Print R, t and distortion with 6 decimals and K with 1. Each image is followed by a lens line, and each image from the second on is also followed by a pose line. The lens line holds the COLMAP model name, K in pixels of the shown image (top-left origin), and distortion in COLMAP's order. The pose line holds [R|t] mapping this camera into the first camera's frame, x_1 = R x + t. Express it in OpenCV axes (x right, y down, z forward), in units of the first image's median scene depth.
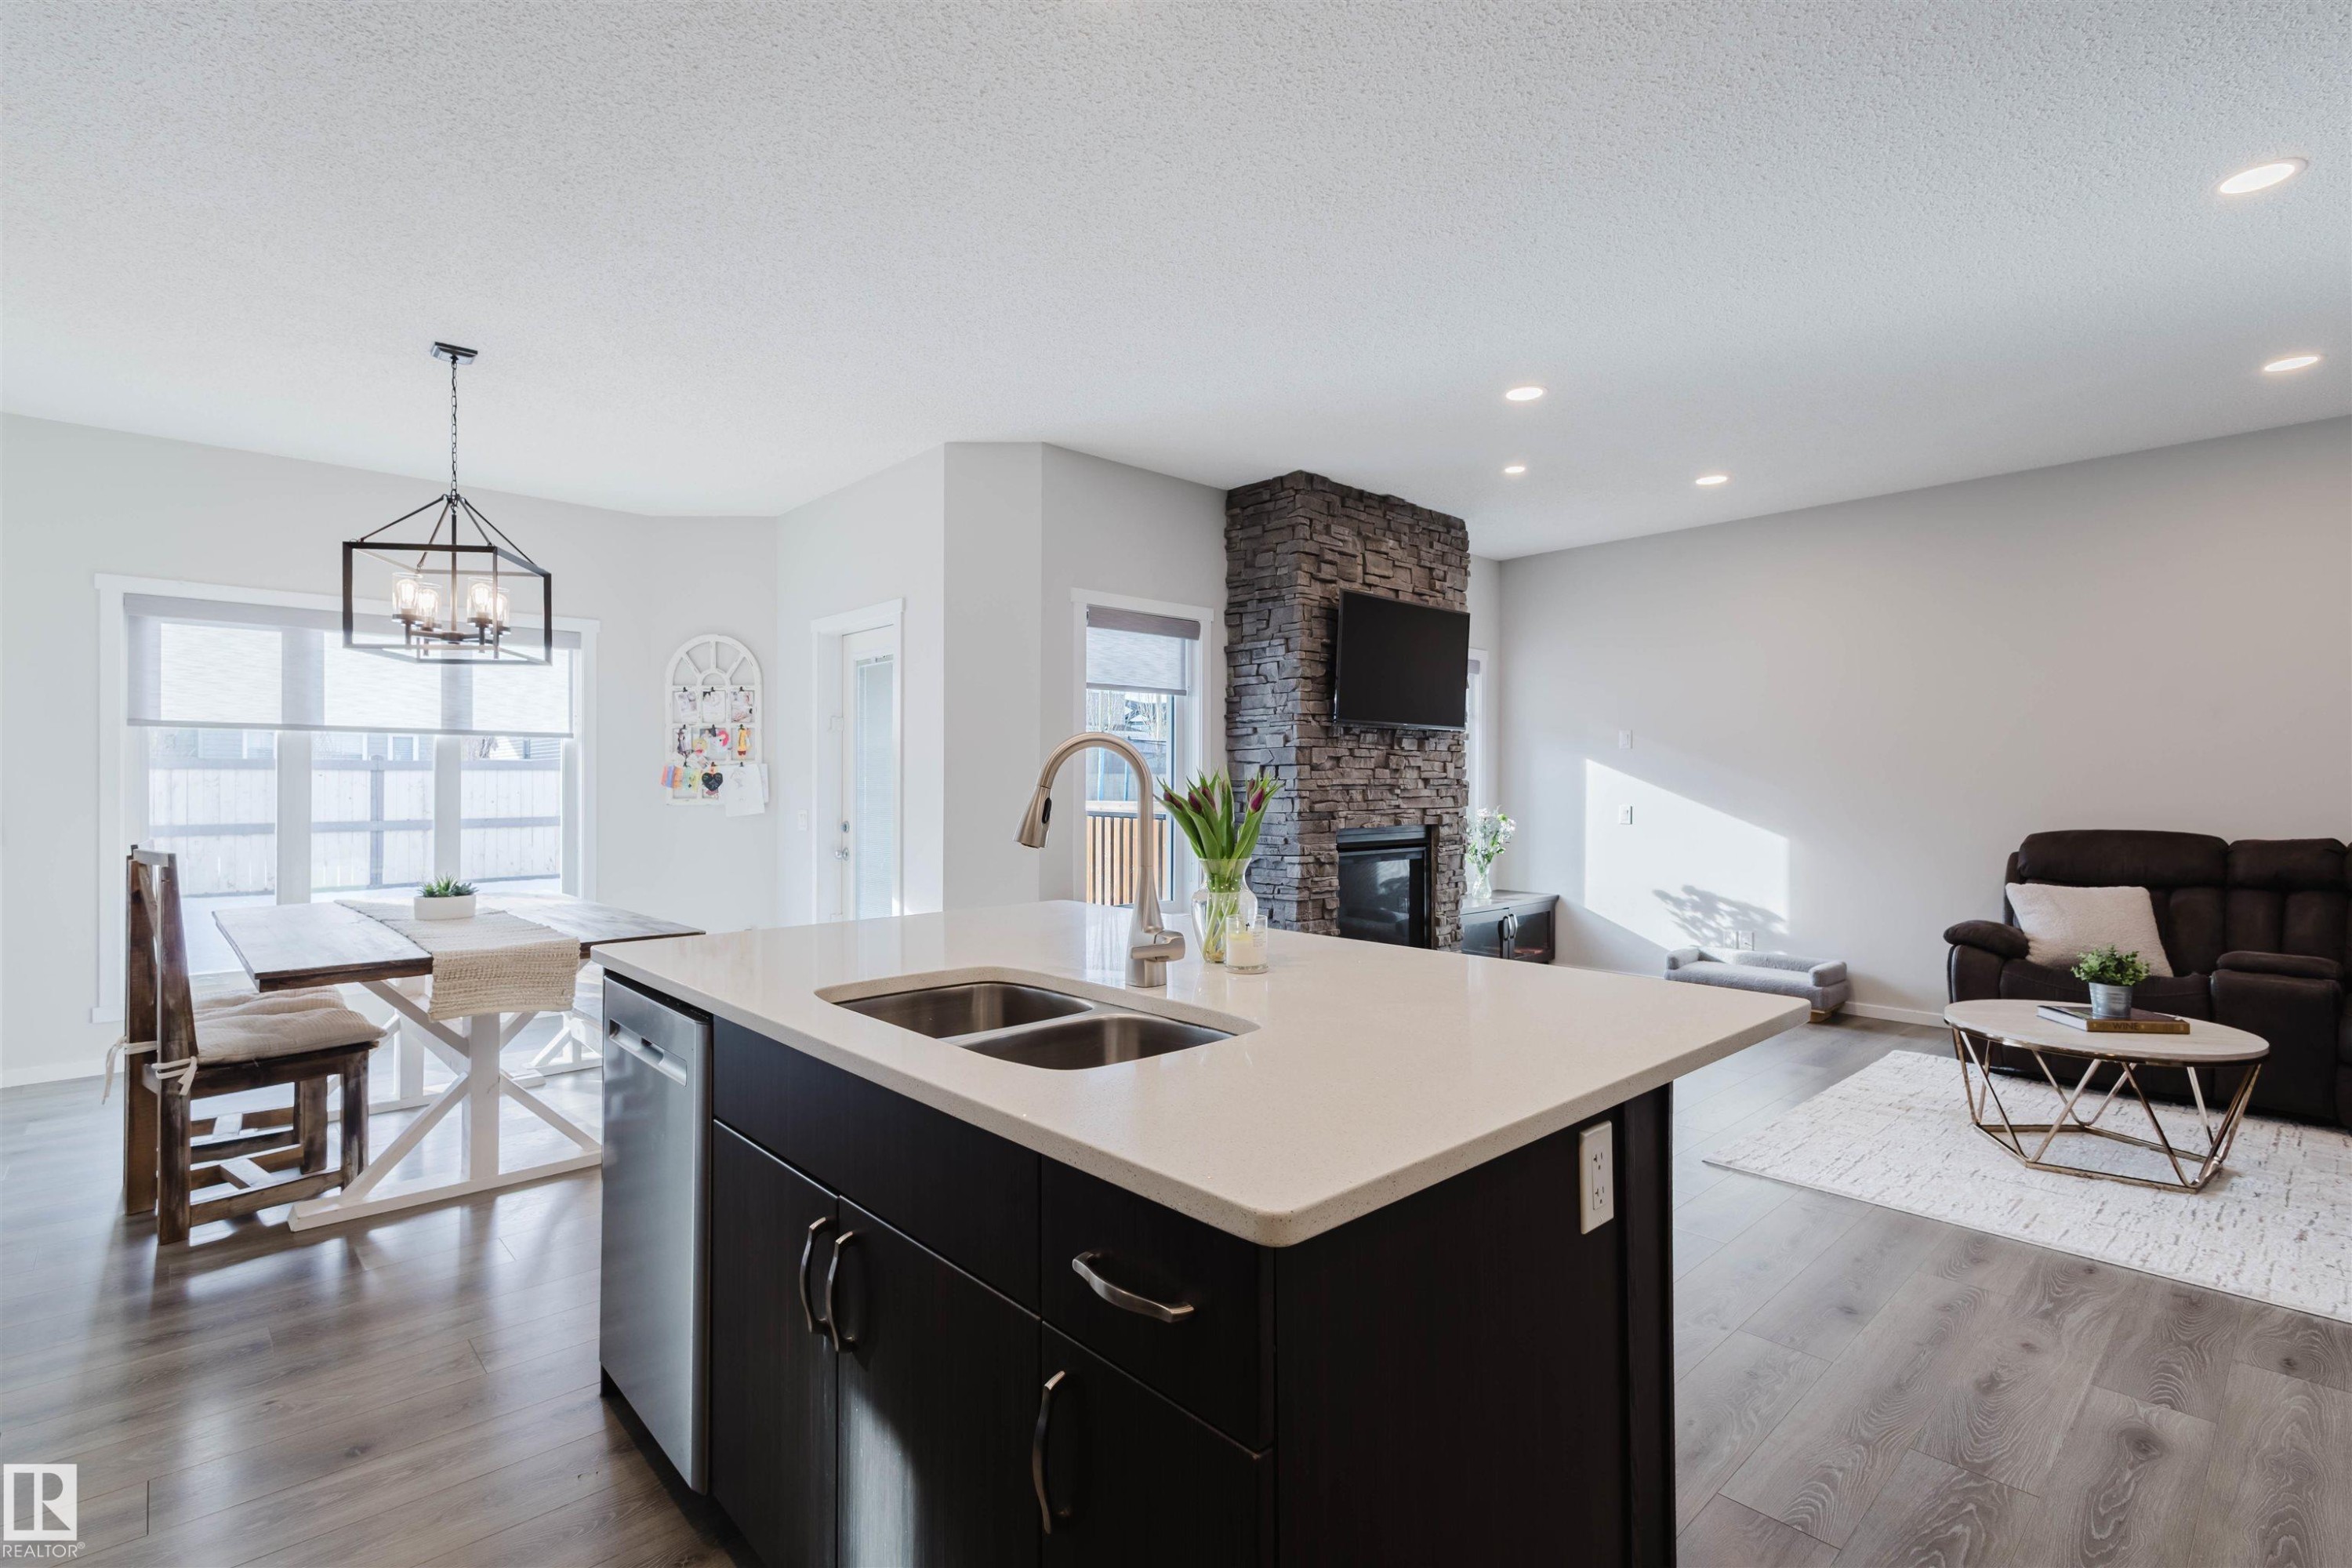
lens RADIAL K [[1083.4, 0, 1174.8], [0, 1083.4, 778.2], [0, 0, 1]] dist [0.012831, -0.003904]
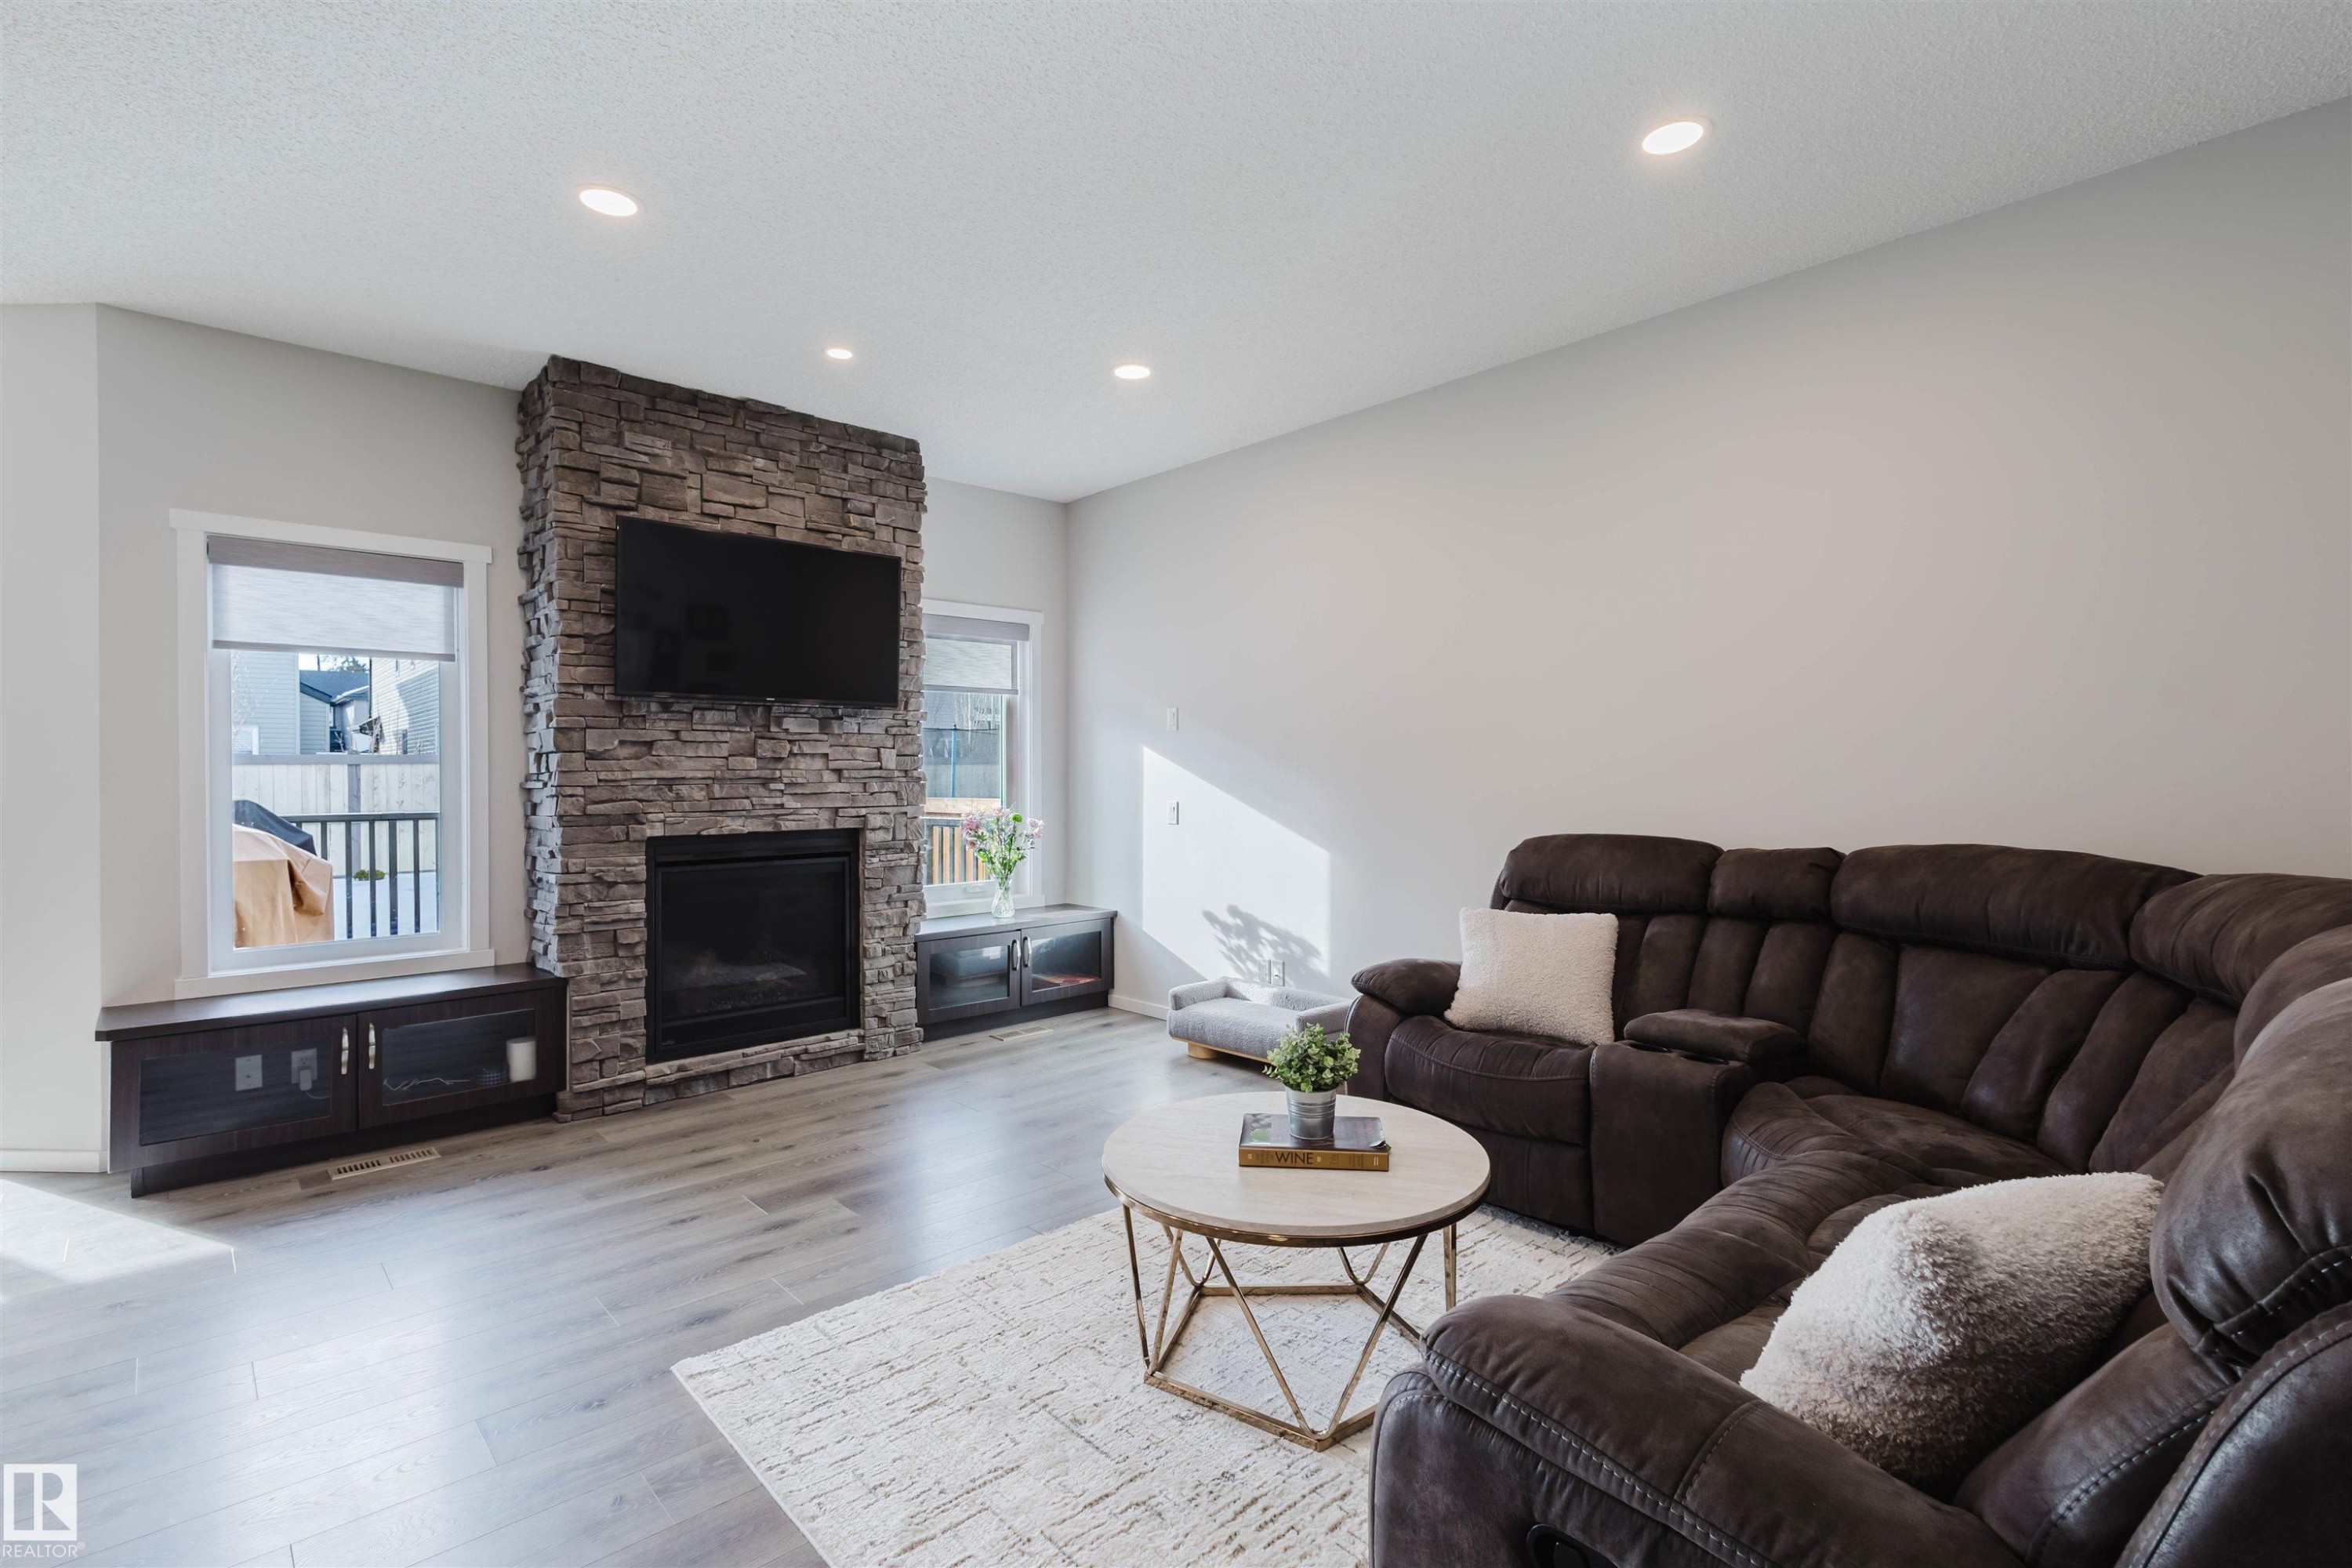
lens RADIAL K [[1083.4, 0, 1177.8], [0, 1083.4, 774.3], [0, 0, 1]] dist [0.012831, -0.003904]
pose [[0.999978, -0.005744, -0.003177, 0.504888], [0.005758, 0.999974, 0.004404, 0.001992], [0.003152, -0.004422, 0.999985, 0.235275]]
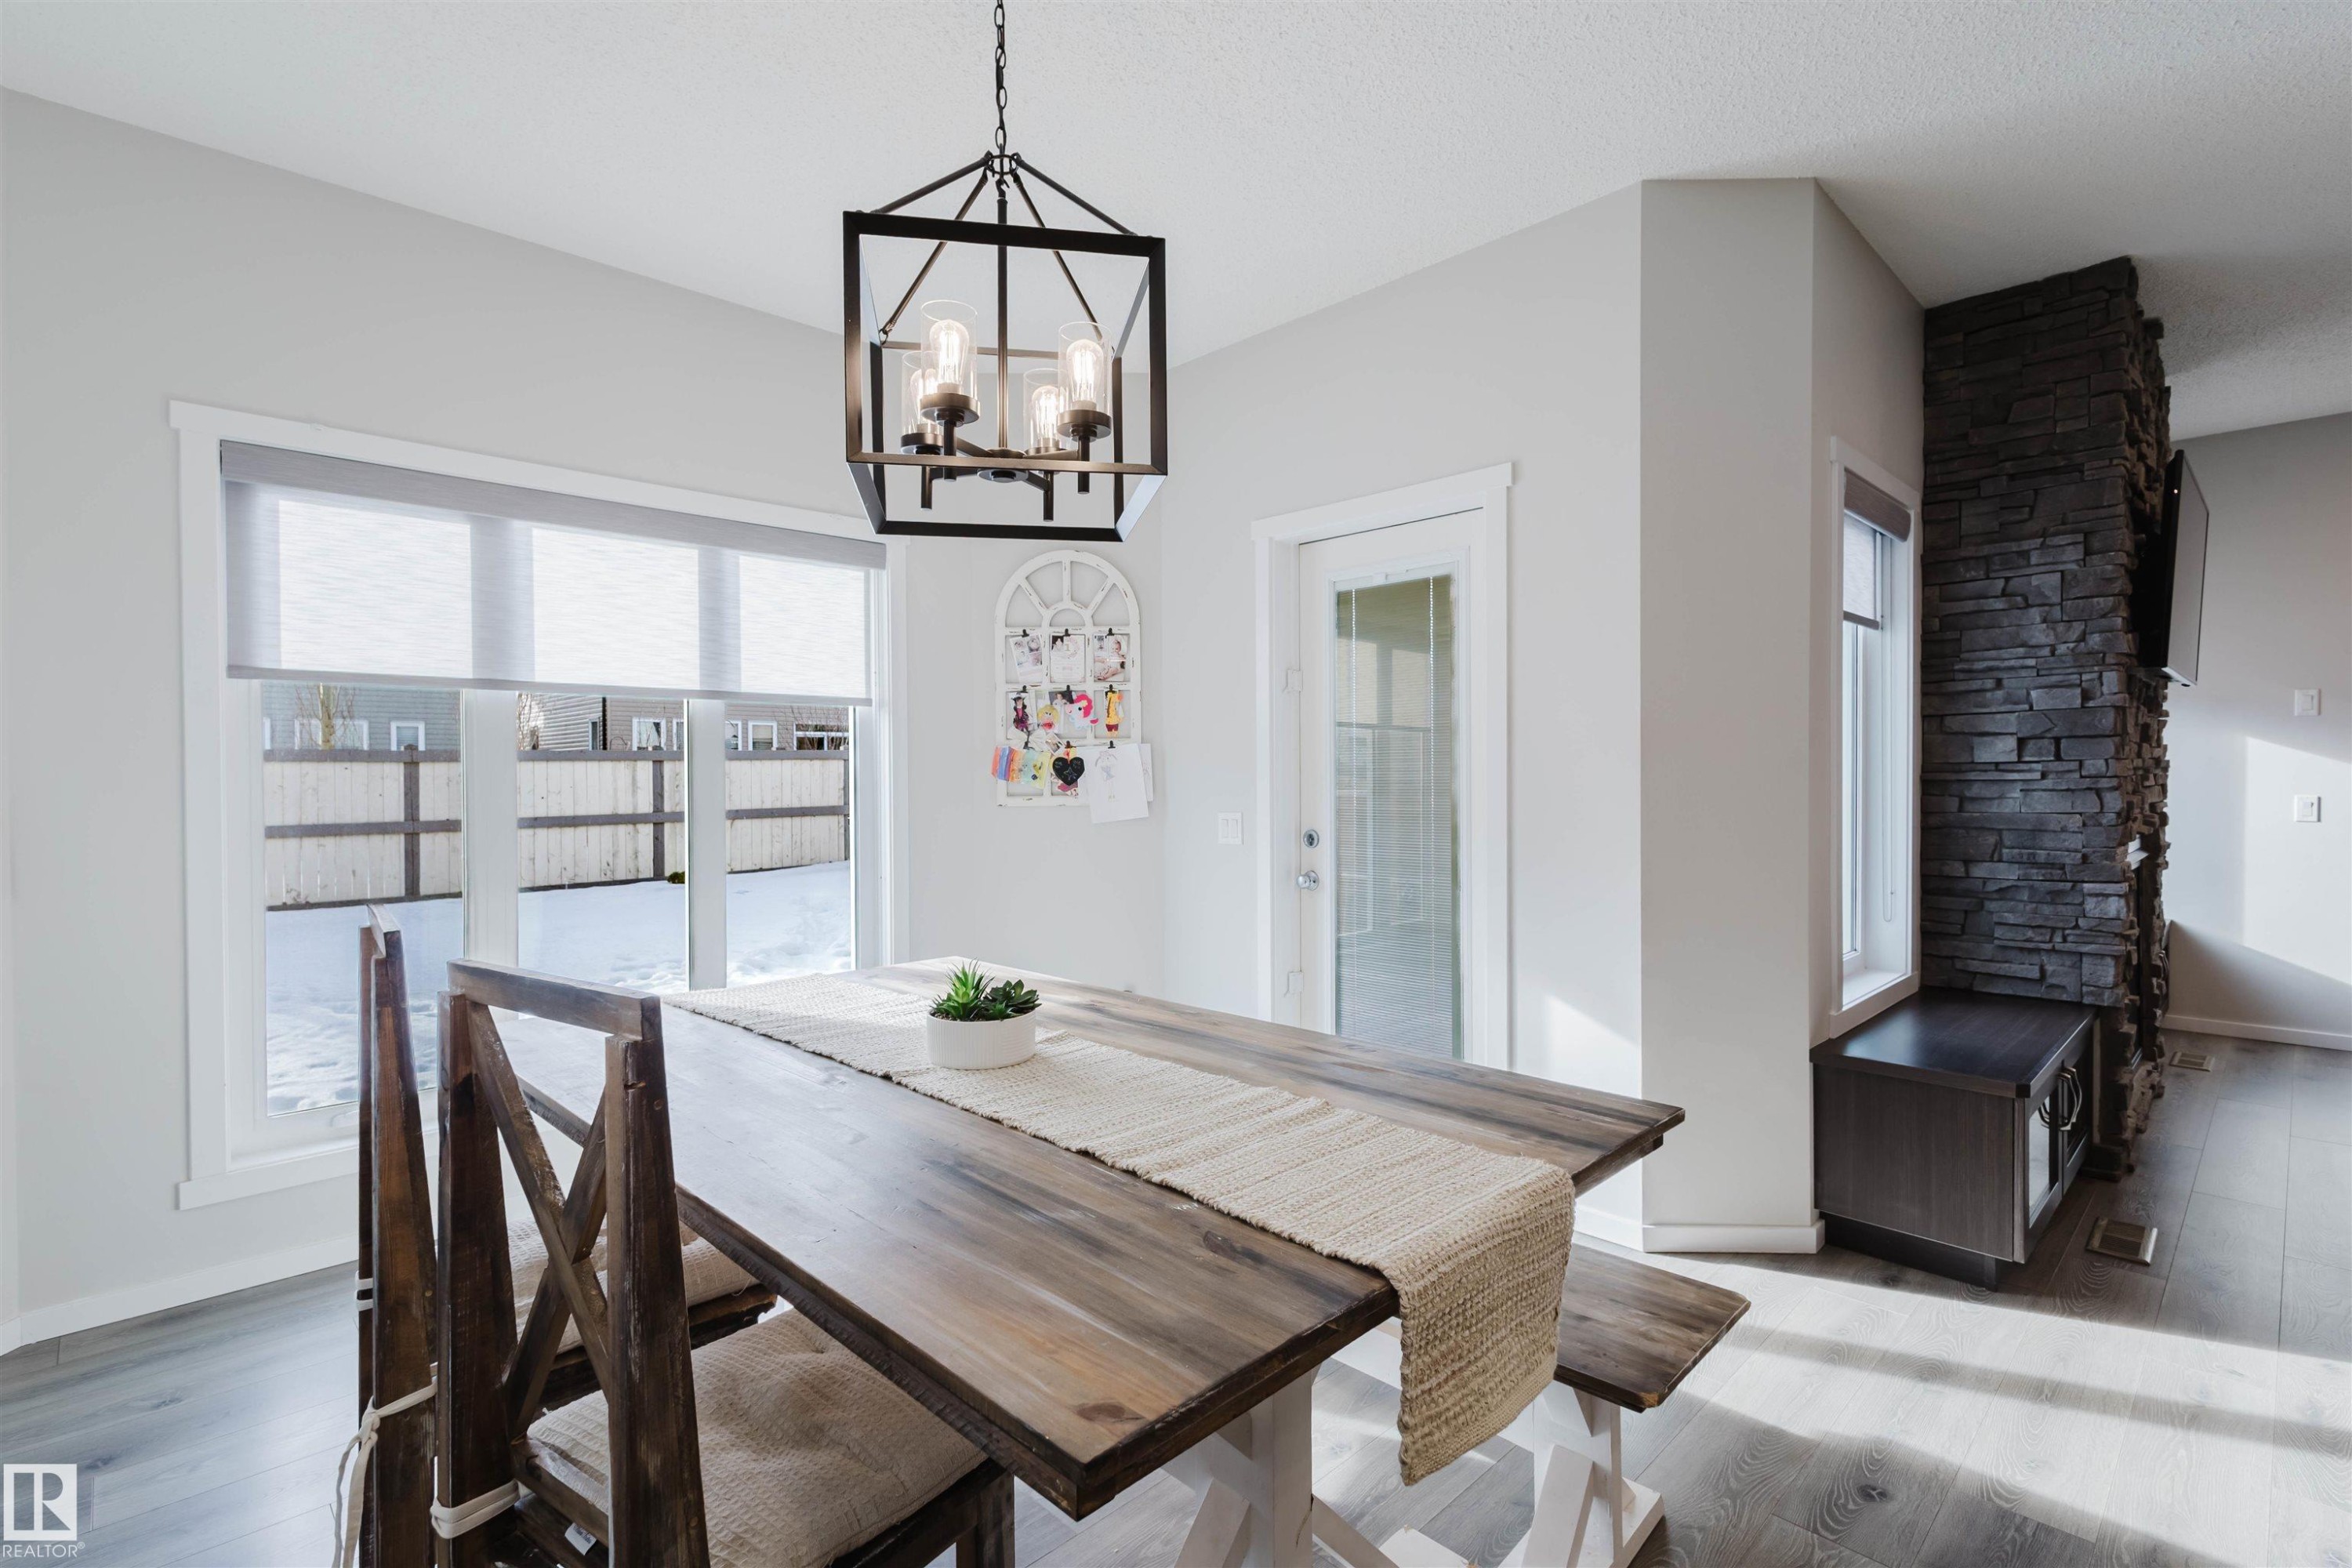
lens RADIAL K [[1083.4, 0, 1168.2], [0, 1083.4, 778.0], [0, 0, 1]] dist [0.012831, -0.003904]
pose [[0.999793, -0.006978, 0.019093, -0.409169], [0.006782, 0.999924, 0.010303, 0.001165], [-0.019164, -0.010171, 0.999765, 0.360076]]
